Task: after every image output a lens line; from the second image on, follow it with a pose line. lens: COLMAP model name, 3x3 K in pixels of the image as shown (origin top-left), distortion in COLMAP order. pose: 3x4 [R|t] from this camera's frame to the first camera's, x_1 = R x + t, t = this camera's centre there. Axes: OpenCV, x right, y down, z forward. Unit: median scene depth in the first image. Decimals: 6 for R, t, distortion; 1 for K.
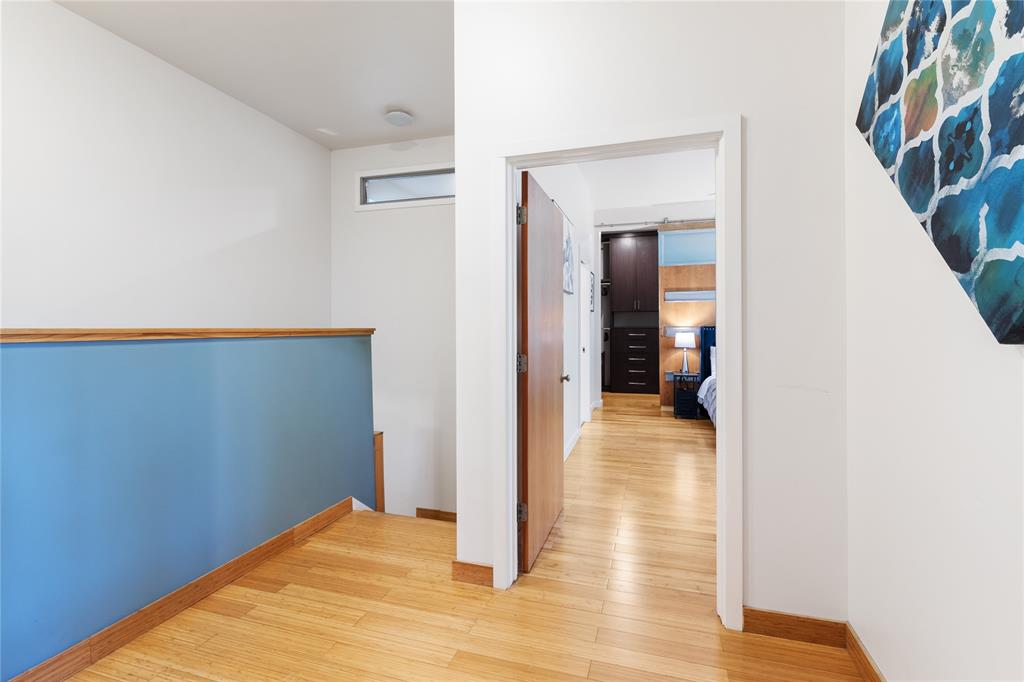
lens RADIAL K [[466.7, 0, 511.1], [0, 466.7, 322.1], [0, 0, 1]] dist [-0.013618, -0.000437]
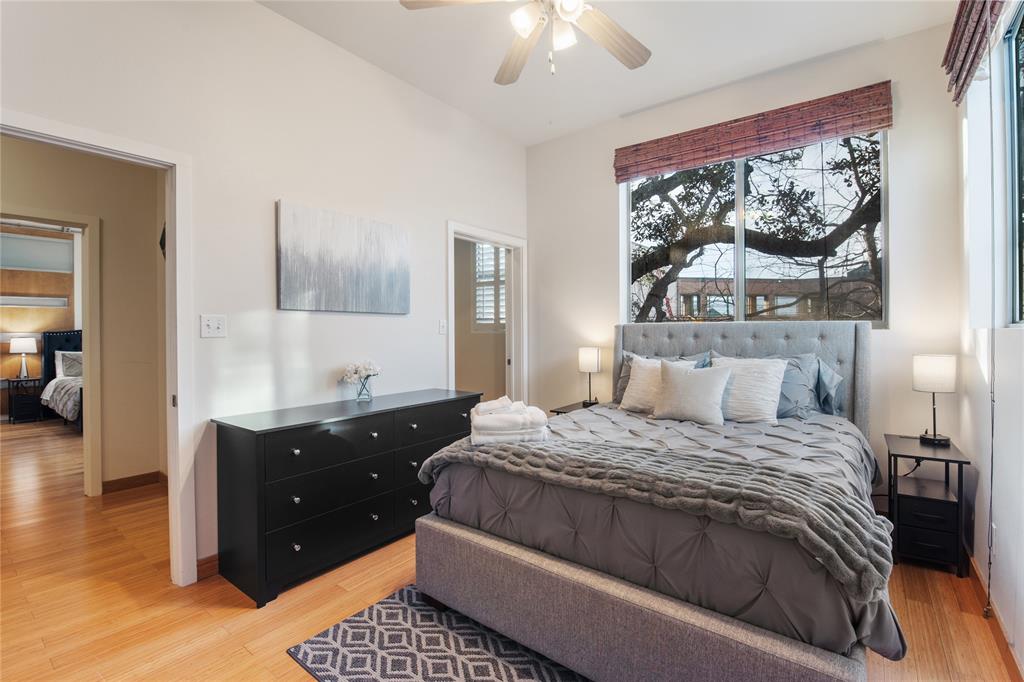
lens RADIAL K [[466.7, 0, 509.1], [0, 466.7, 333.7], [0, 0, 1]] dist [-0.013618, -0.000437]
pose [[0.355279, -0.006952, 0.934735, -0.173848], [-0.003592, 0.999955, 0.008803, 0.000810], [-0.934753, -0.006486, 0.355238, -0.318911]]
